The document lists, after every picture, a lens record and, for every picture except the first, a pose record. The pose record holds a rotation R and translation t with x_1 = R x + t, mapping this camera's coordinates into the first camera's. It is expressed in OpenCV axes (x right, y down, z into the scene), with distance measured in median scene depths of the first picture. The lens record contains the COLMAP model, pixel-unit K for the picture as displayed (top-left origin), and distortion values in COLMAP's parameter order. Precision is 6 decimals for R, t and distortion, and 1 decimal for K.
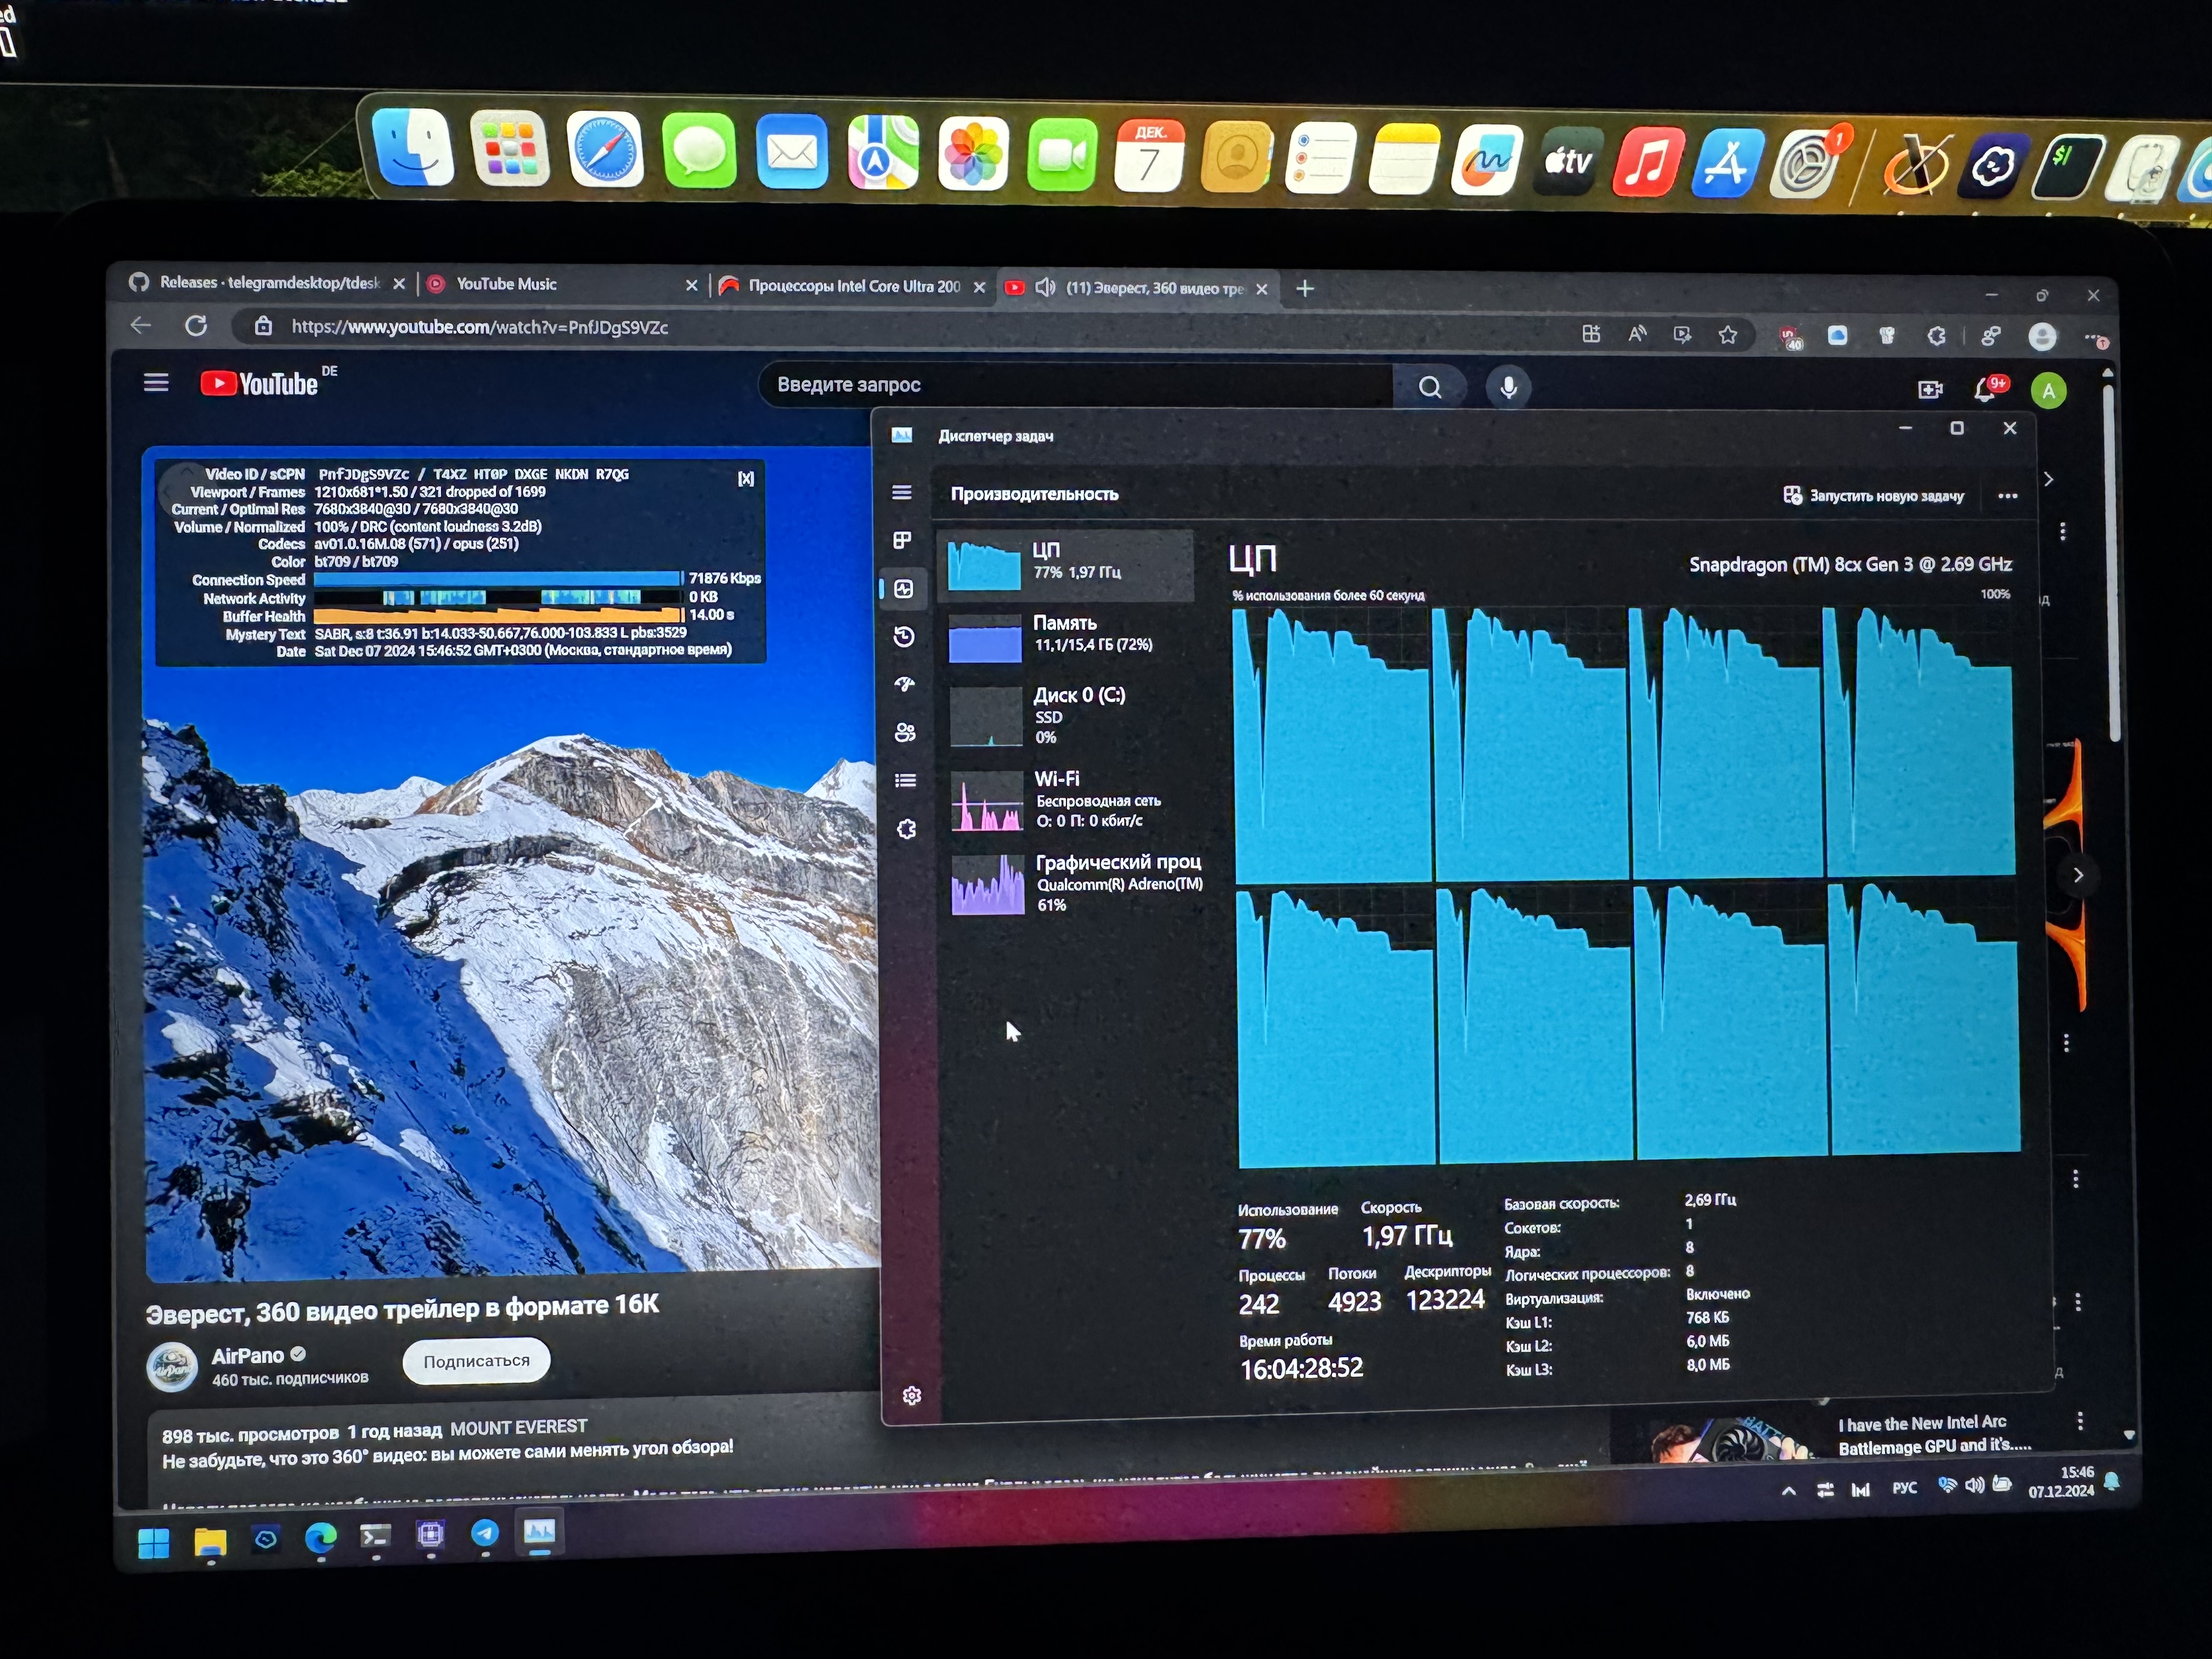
lens RADIAL K [[1623.0, 0, 1129.7], [0, 1623.0, 824.8], [0, 0, 1]] dist [-0.032860, 0.014742]
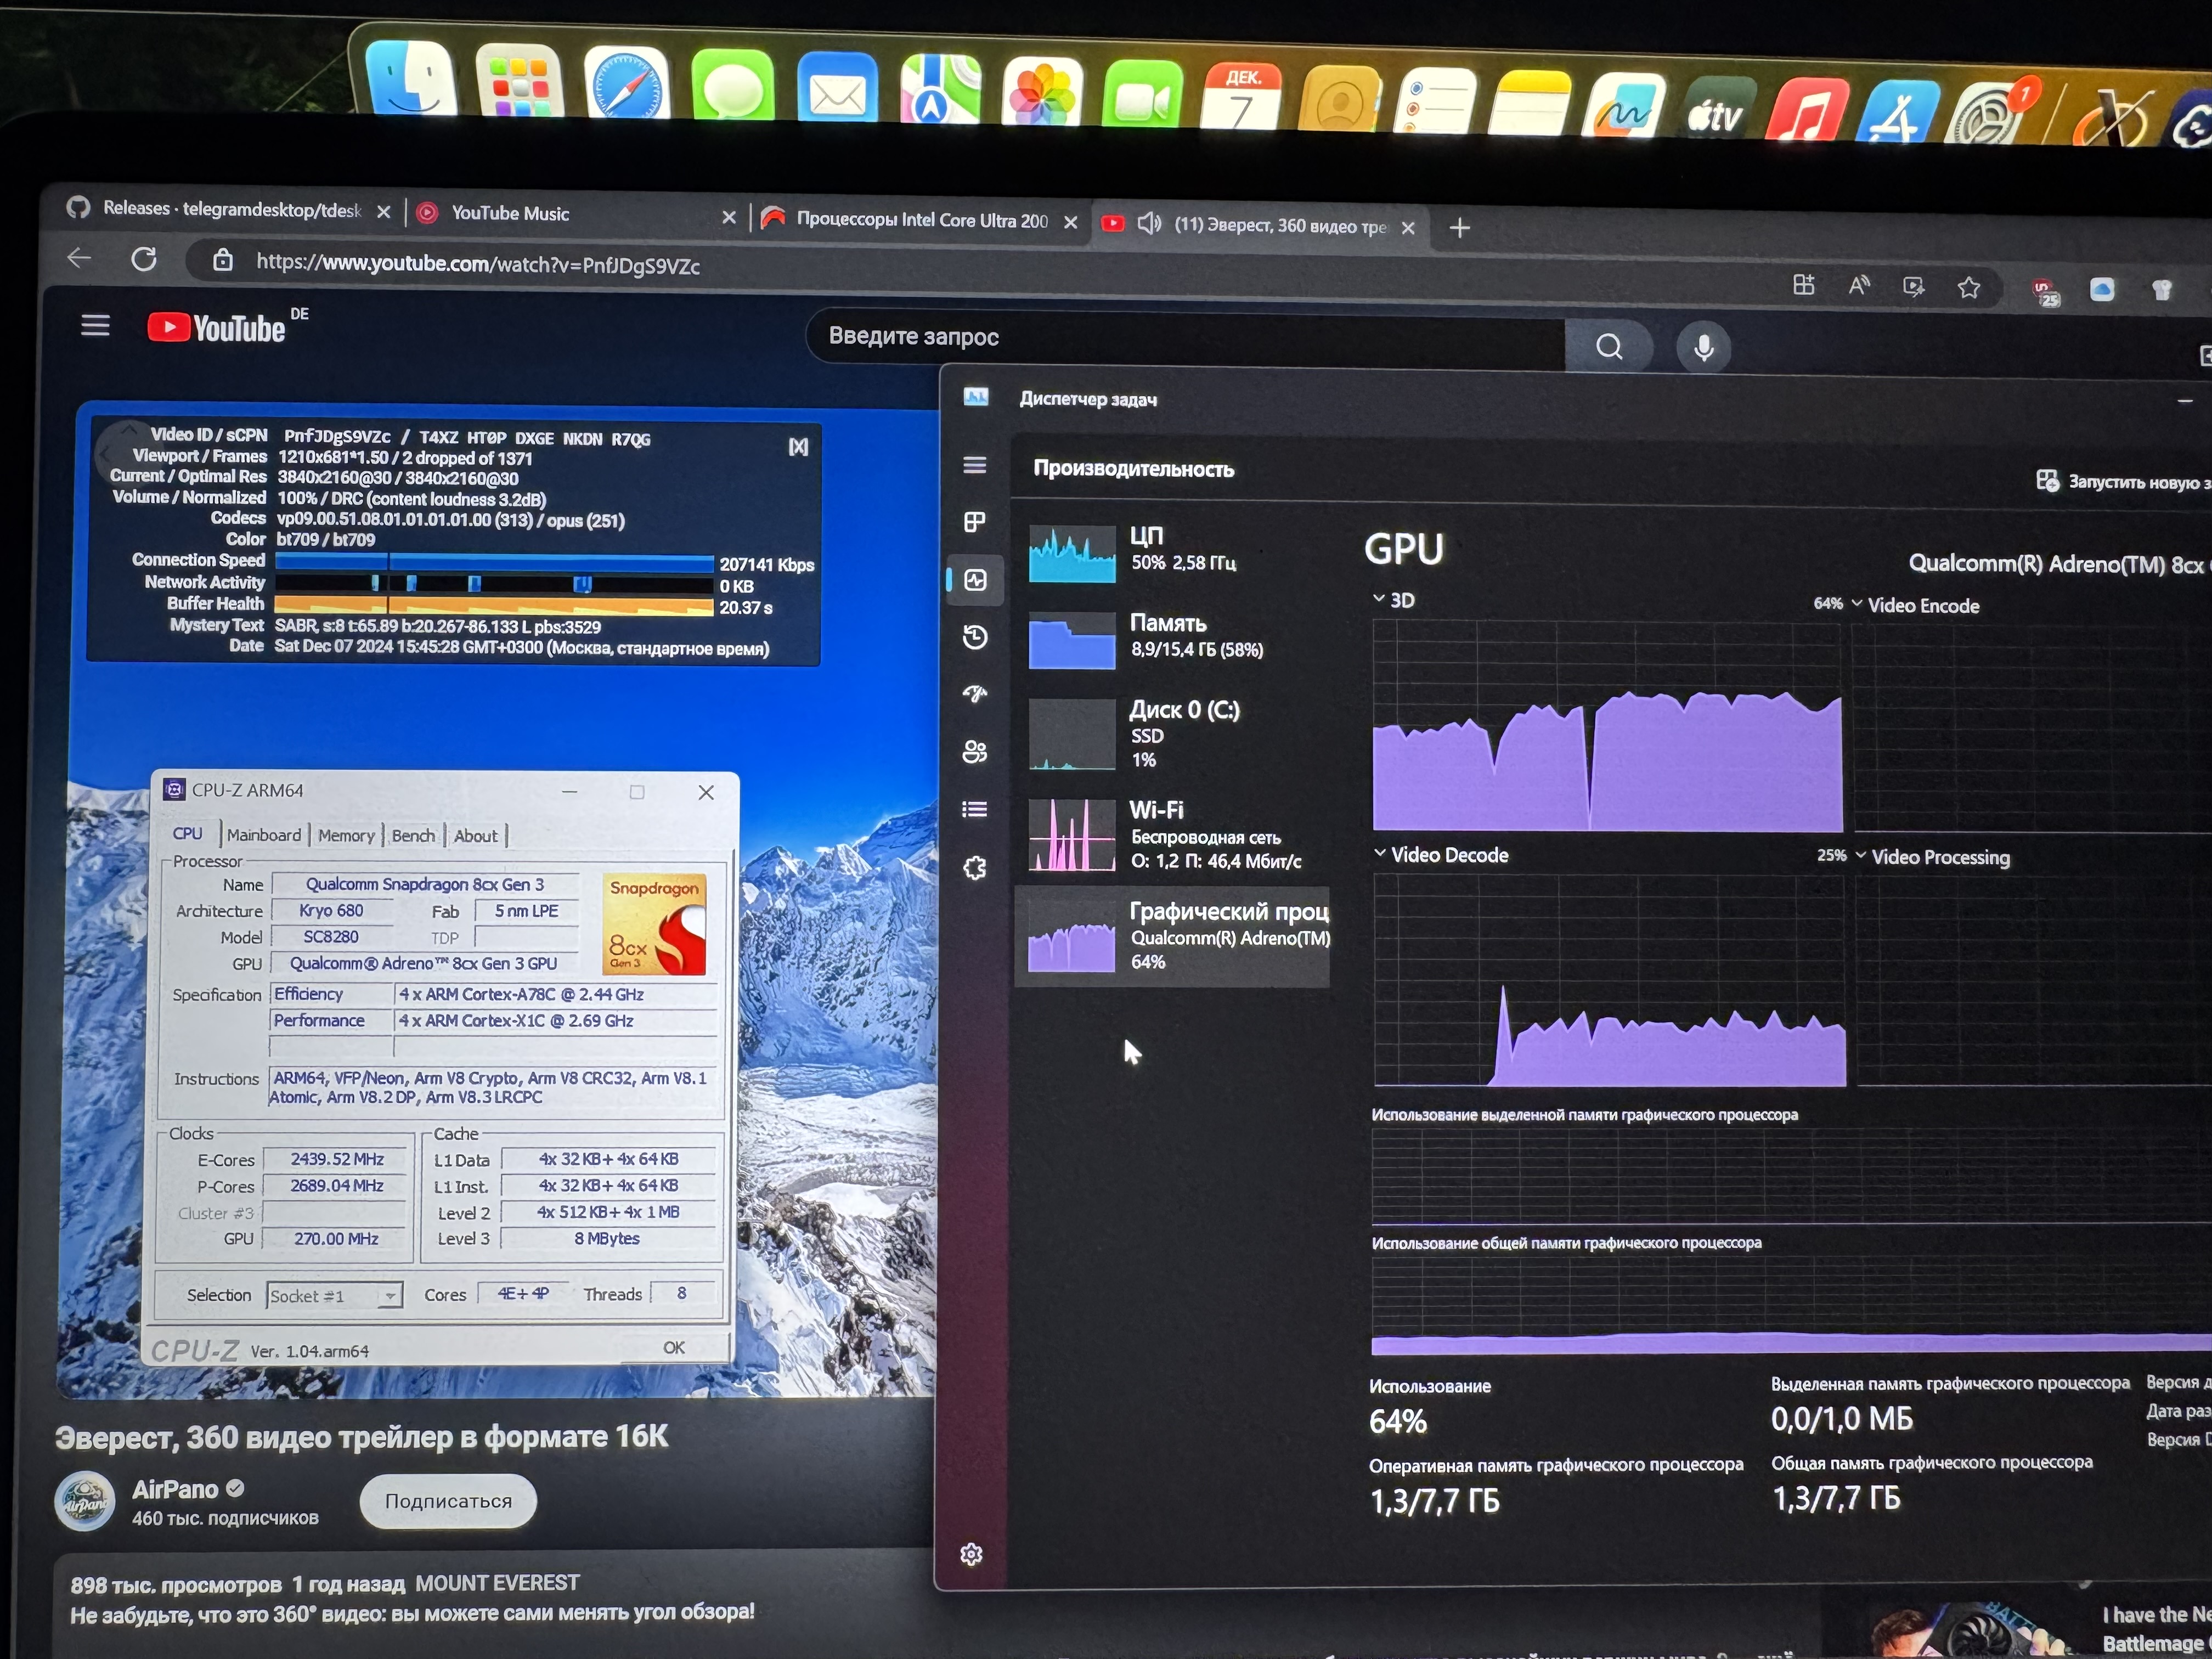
lens RADIAL K [[1623.0, 0, 1096.2], [0, 1623.0, 830.1], [0, 0, 1]] dist [-0.032860, 0.014742]
pose [[0.999689, 0.014404, -0.020373, -0.058507], [-0.014723, 0.999770, -0.015575, -0.004721], [0.020144, 0.015870, 0.999671, 0.168832]]
